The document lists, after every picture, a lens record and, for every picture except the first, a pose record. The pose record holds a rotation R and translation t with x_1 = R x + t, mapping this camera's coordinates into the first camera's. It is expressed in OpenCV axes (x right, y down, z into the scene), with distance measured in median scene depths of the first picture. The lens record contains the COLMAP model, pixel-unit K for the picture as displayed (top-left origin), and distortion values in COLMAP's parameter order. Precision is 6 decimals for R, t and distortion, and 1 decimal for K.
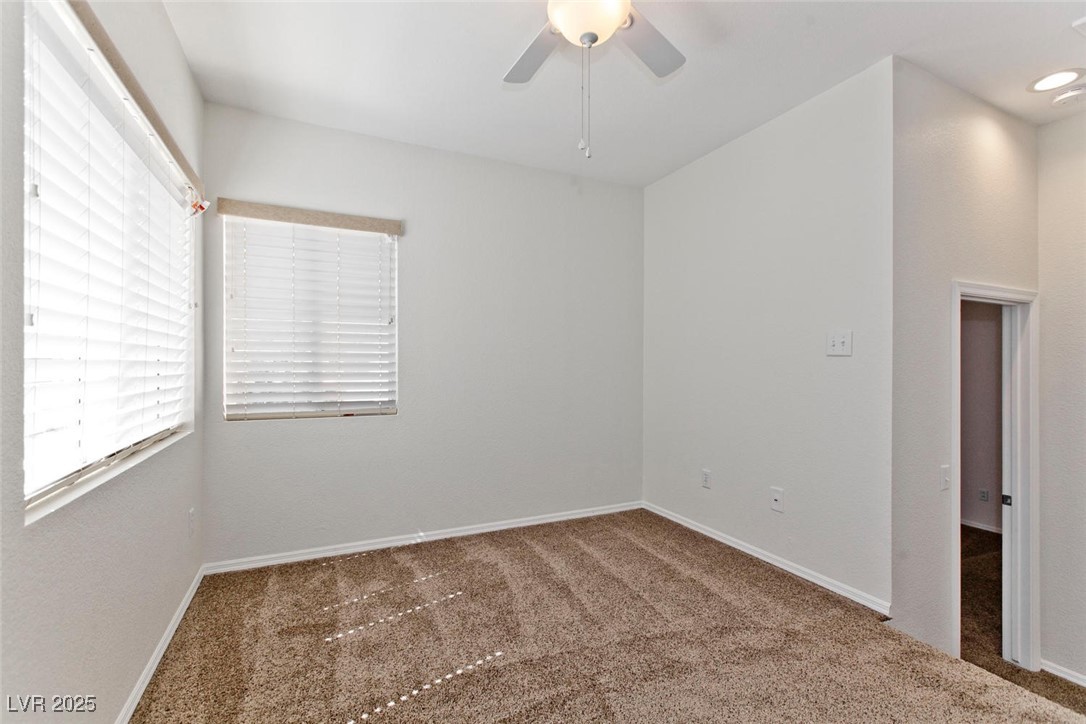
lens RADIAL K [[481.5, 0, 543.0], [0, 481.5, 362.4], [0, 0, 1]] dist [0.003627, -0.001601]
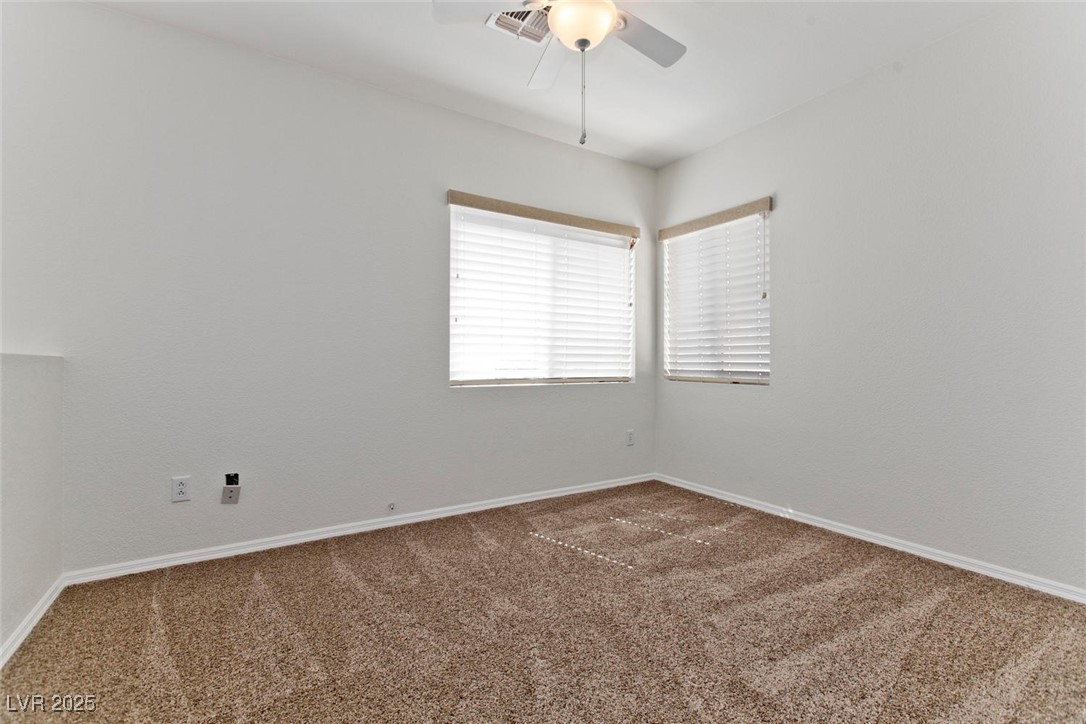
lens RADIAL K [[481.5, 0, 543.2], [0, 481.5, 362.9], [0, 0, 1]] dist [0.003627, -0.001601]
pose [[0.119212, 0.001621, -0.992867, 0.736490], [-0.000894, 0.999998, 0.001525, 0.065705], [0.992868, 0.000706, 0.119214, 0.443630]]
